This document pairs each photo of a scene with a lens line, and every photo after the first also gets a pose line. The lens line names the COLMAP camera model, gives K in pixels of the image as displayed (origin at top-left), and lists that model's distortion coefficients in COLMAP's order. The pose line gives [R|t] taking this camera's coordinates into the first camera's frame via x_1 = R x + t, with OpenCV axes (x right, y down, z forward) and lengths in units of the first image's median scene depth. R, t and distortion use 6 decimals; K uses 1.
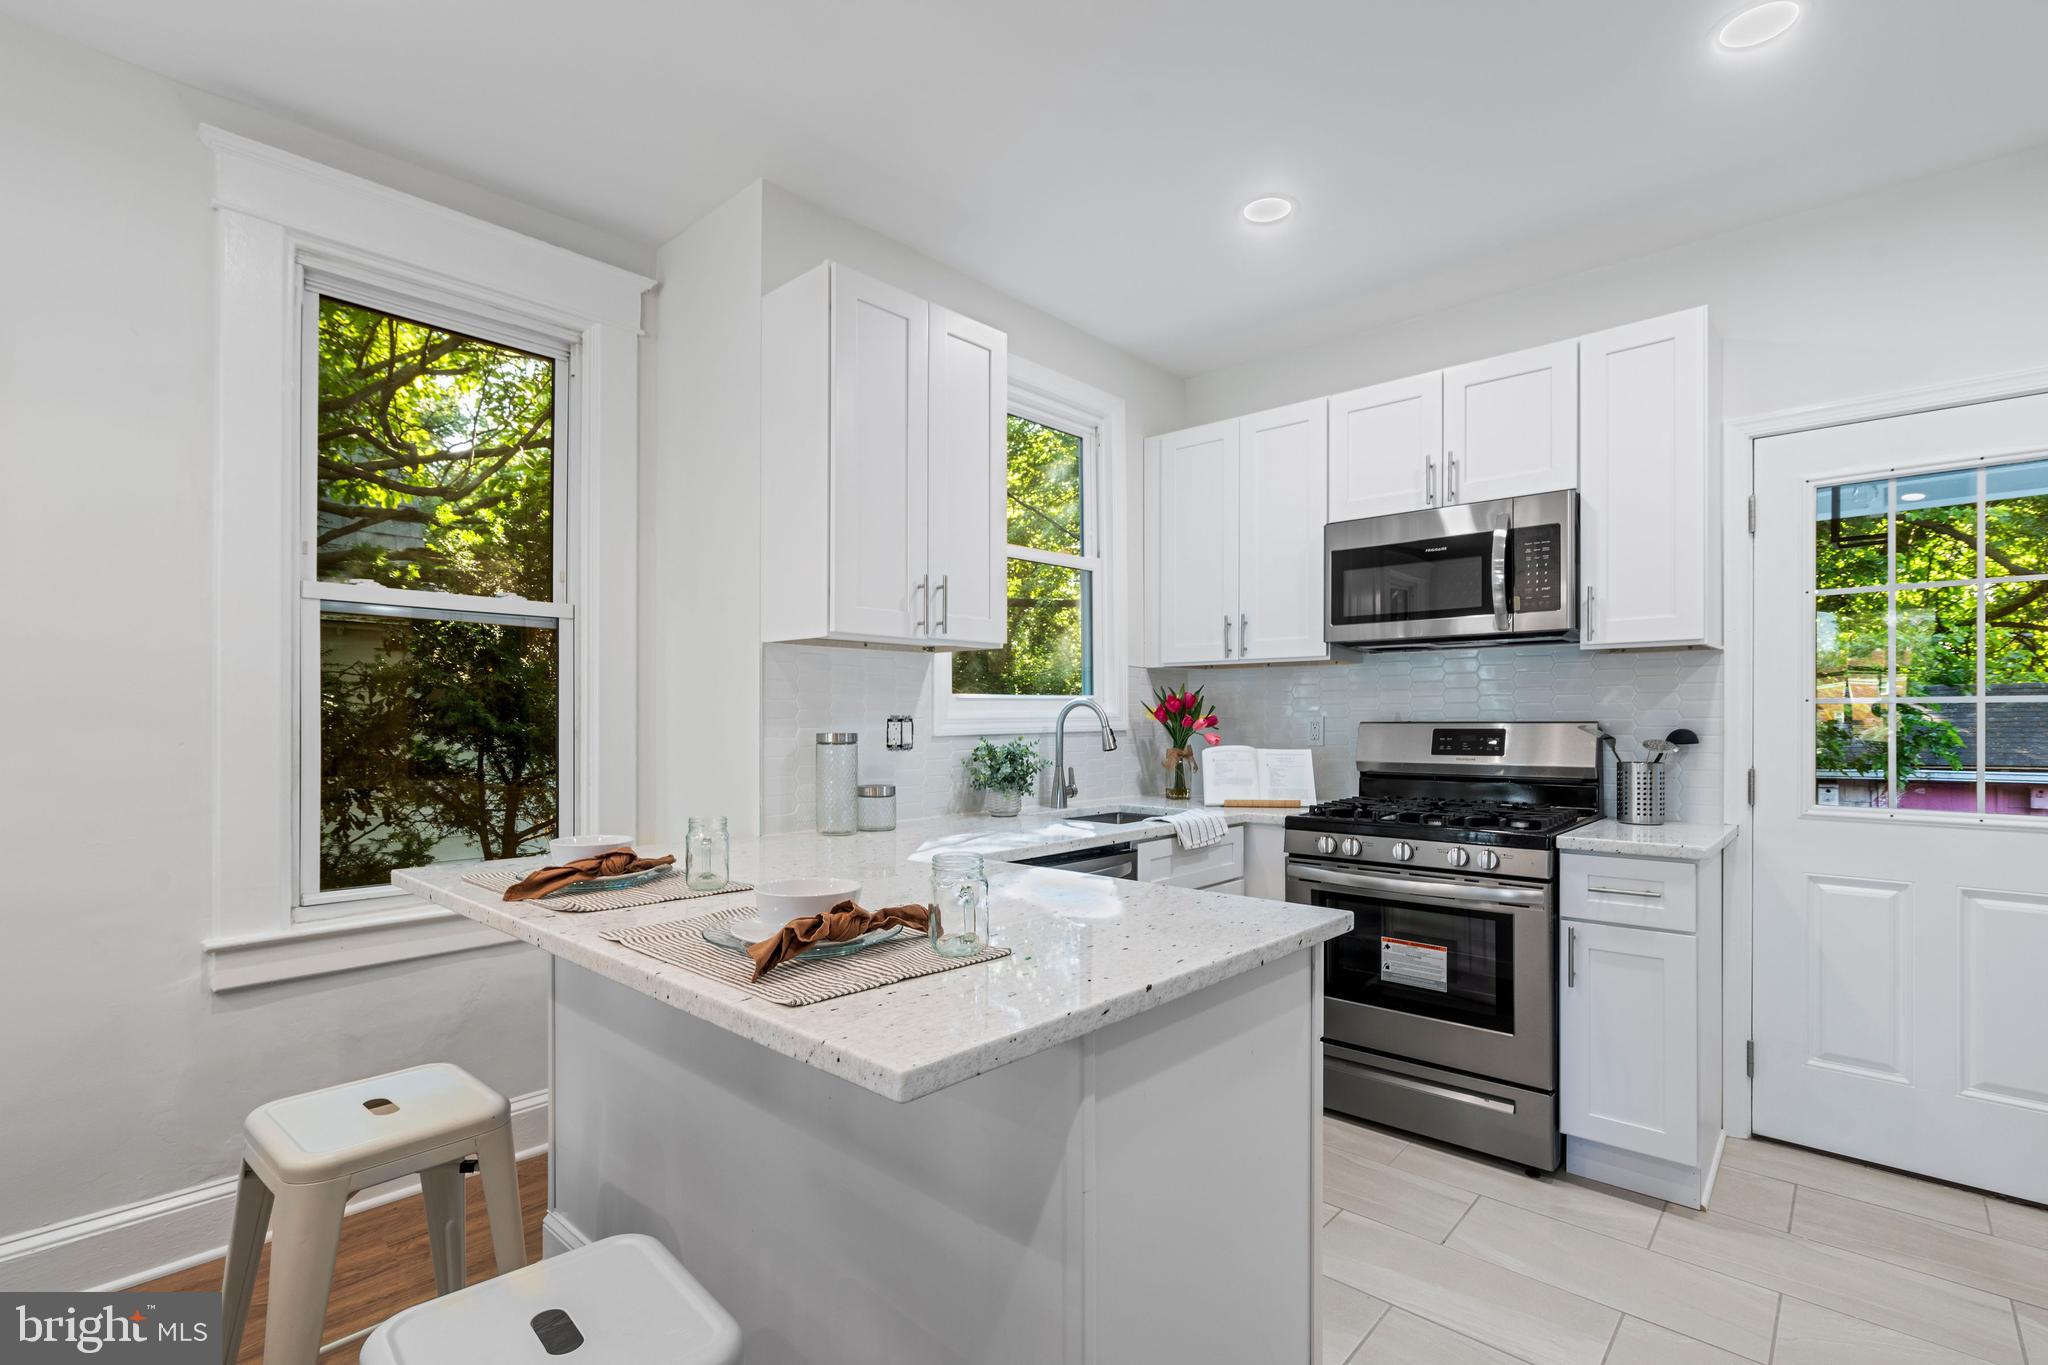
lens RADIAL K [[945.6, 0, 1010.8], [0, 945.6, 721.5], [0, 0, 1]] dist [-0.017732, 0.008052]
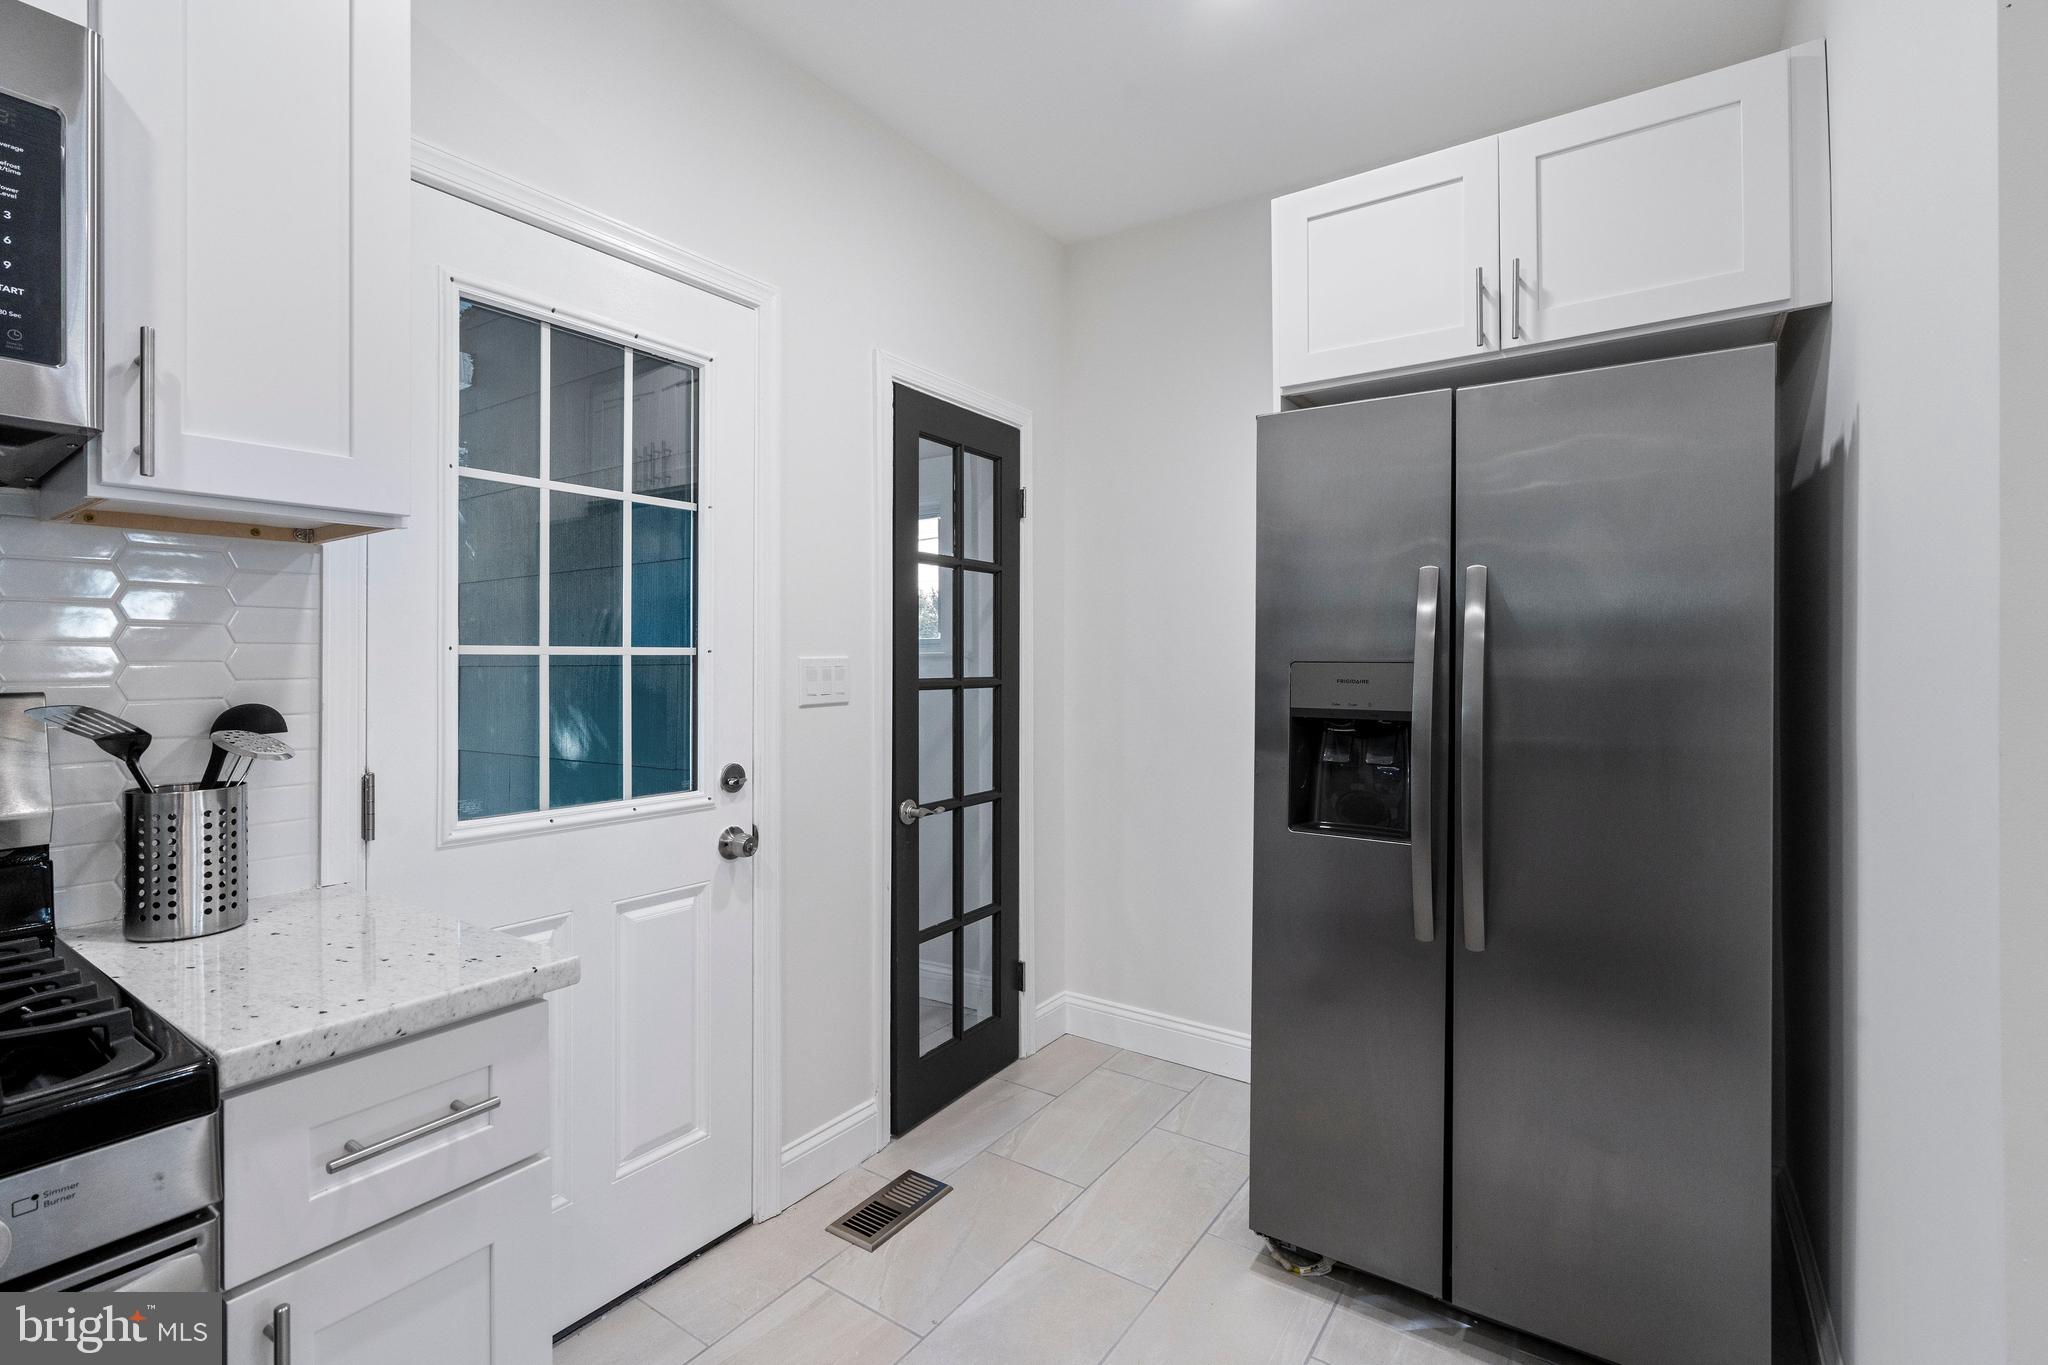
lens RADIAL K [[945.6, 0, 1009.3], [0, 945.6, 667.9], [0, 0, 1]] dist [-0.017732, 0.008052]
pose [[-0.141486, -0.002191, 0.989938, 0.197834], [0.009234, 0.999951, 0.003533, -0.008777], [-0.989897, 0.009641, -0.141459, 0.688009]]
